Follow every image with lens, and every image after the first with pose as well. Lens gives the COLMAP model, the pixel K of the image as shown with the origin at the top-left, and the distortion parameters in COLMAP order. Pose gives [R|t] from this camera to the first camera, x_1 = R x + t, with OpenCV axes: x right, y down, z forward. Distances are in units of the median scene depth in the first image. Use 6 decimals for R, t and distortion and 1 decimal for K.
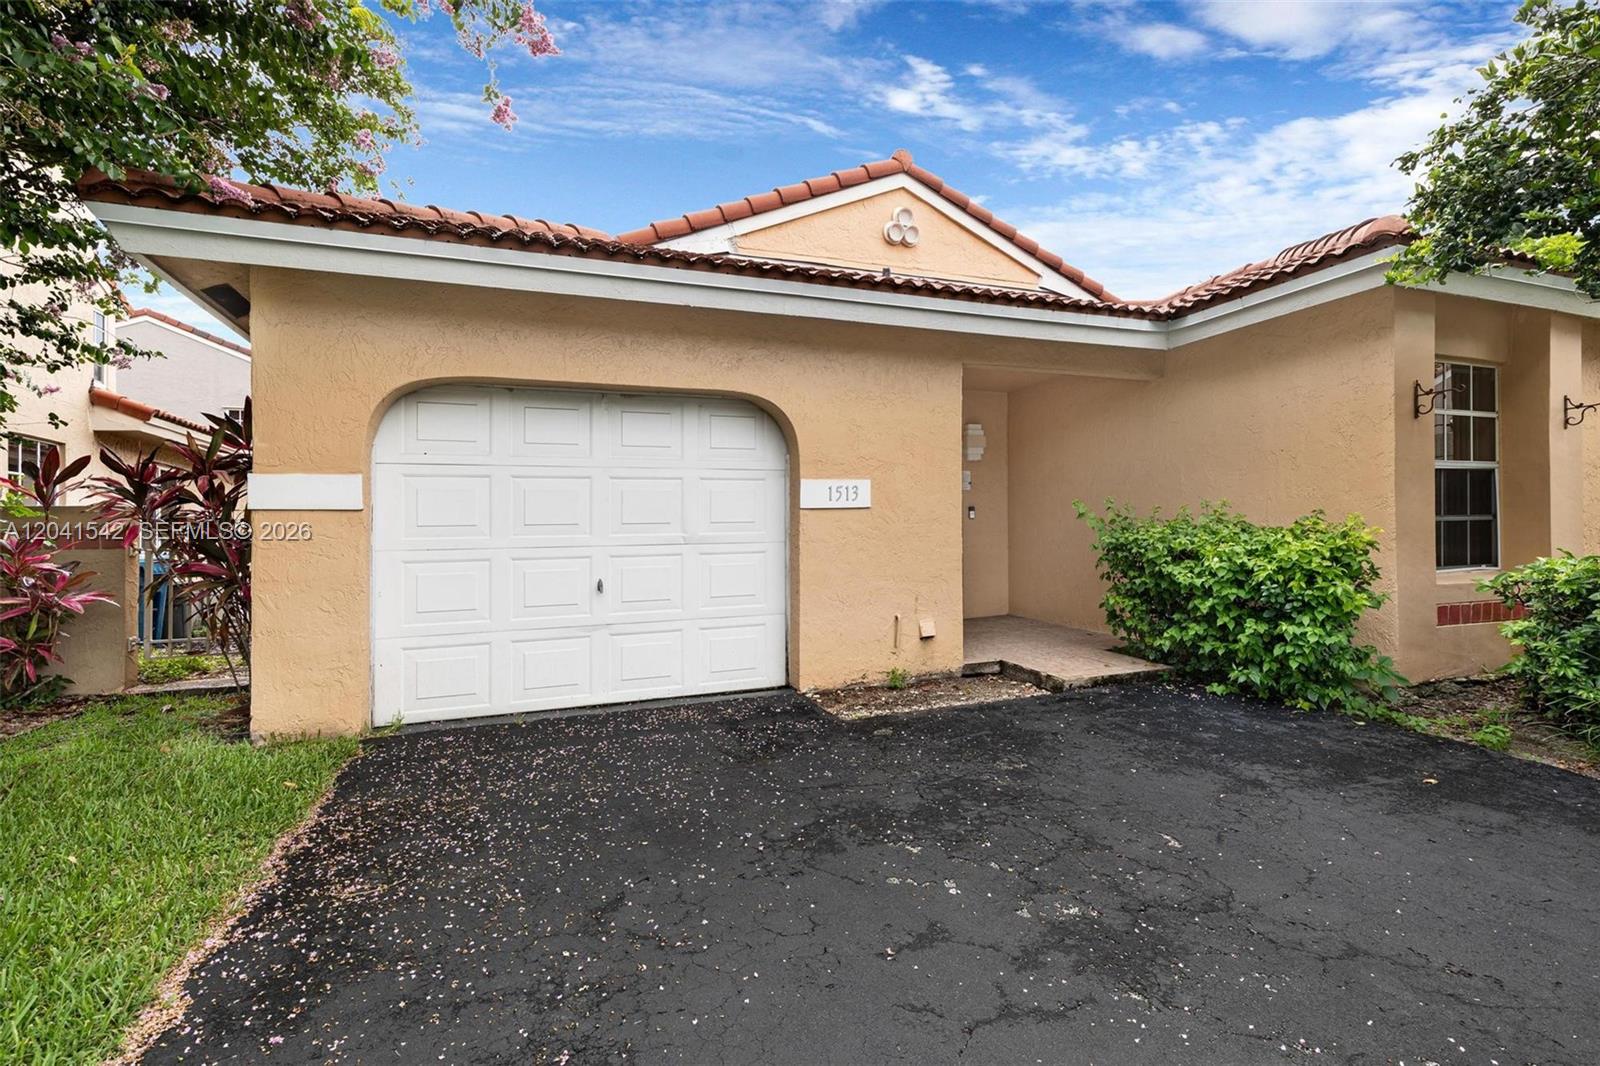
lens RADIAL K [[725.1, 0, 803.4], [0, 725.1, 545.8], [0, 0, 1]] dist [0.002419, 0.000327]
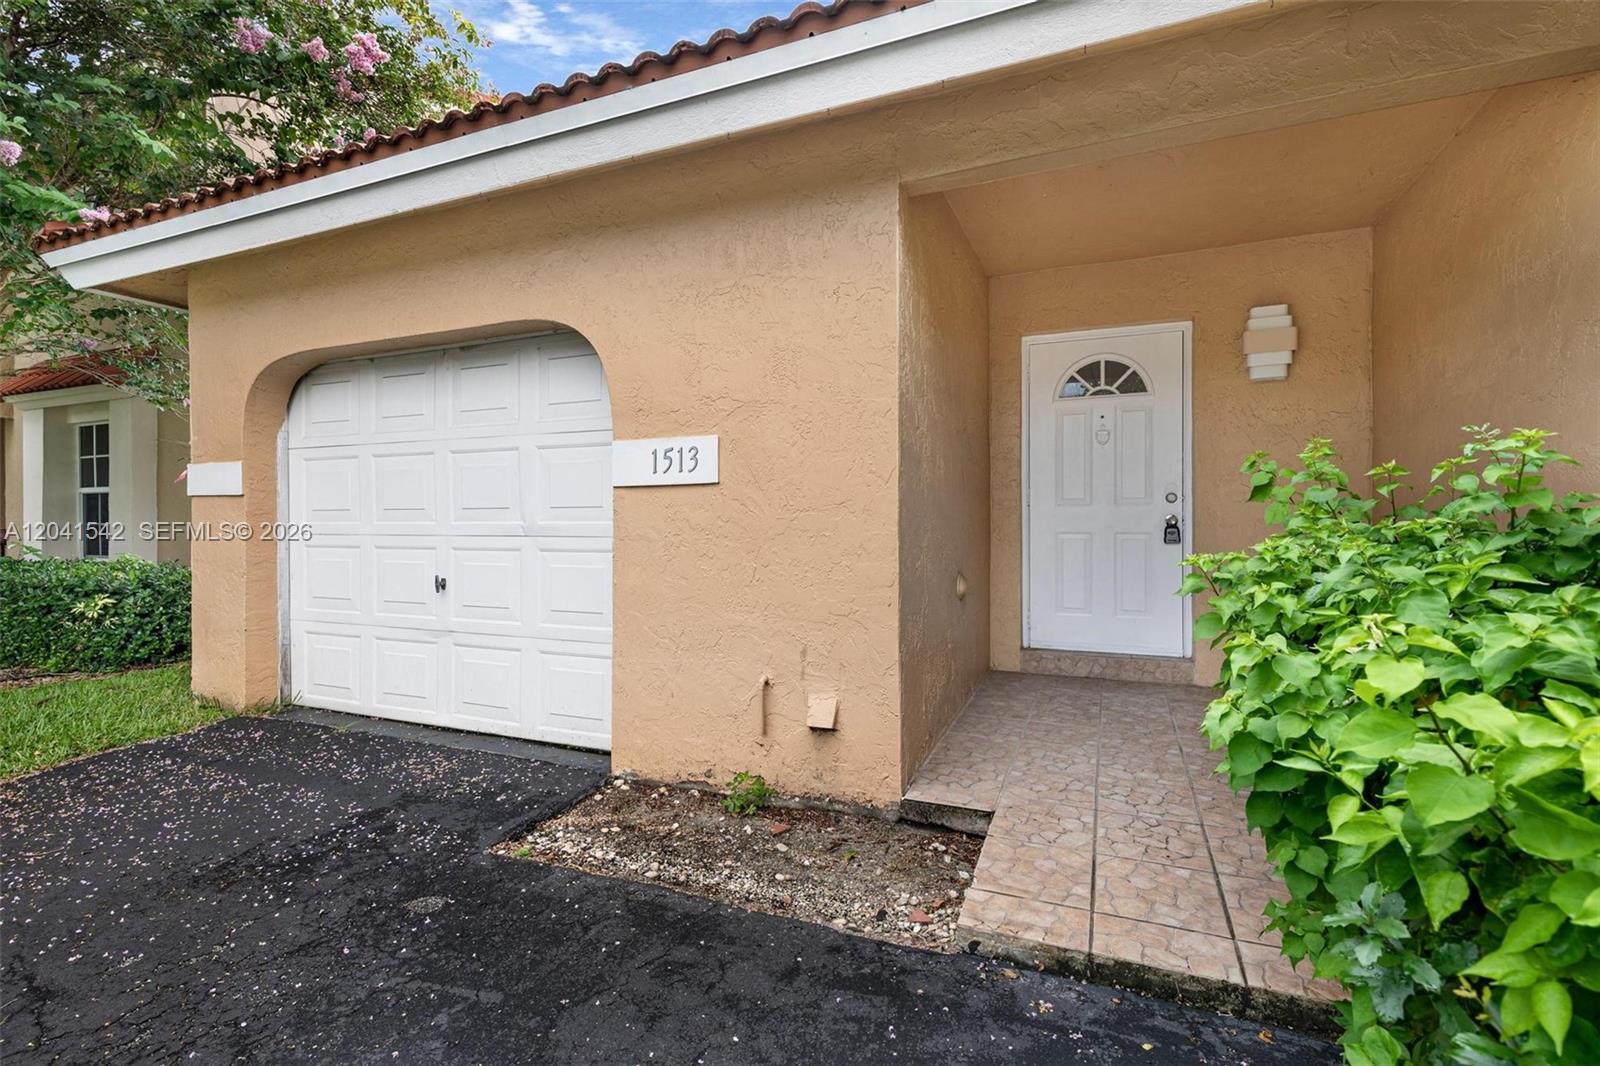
lens RADIAL K [[722.1, 0, 807.6], [0, 722.1, 518.0], [0, 0, 1]] dist [0.004808, 0.000209]
pose [[0.723577, 0.019706, -0.689963, 0.541060], [-0.016094, 0.999802, 0.011678, -0.033204], [0.690056, 0.002654, 0.723751, 0.638704]]
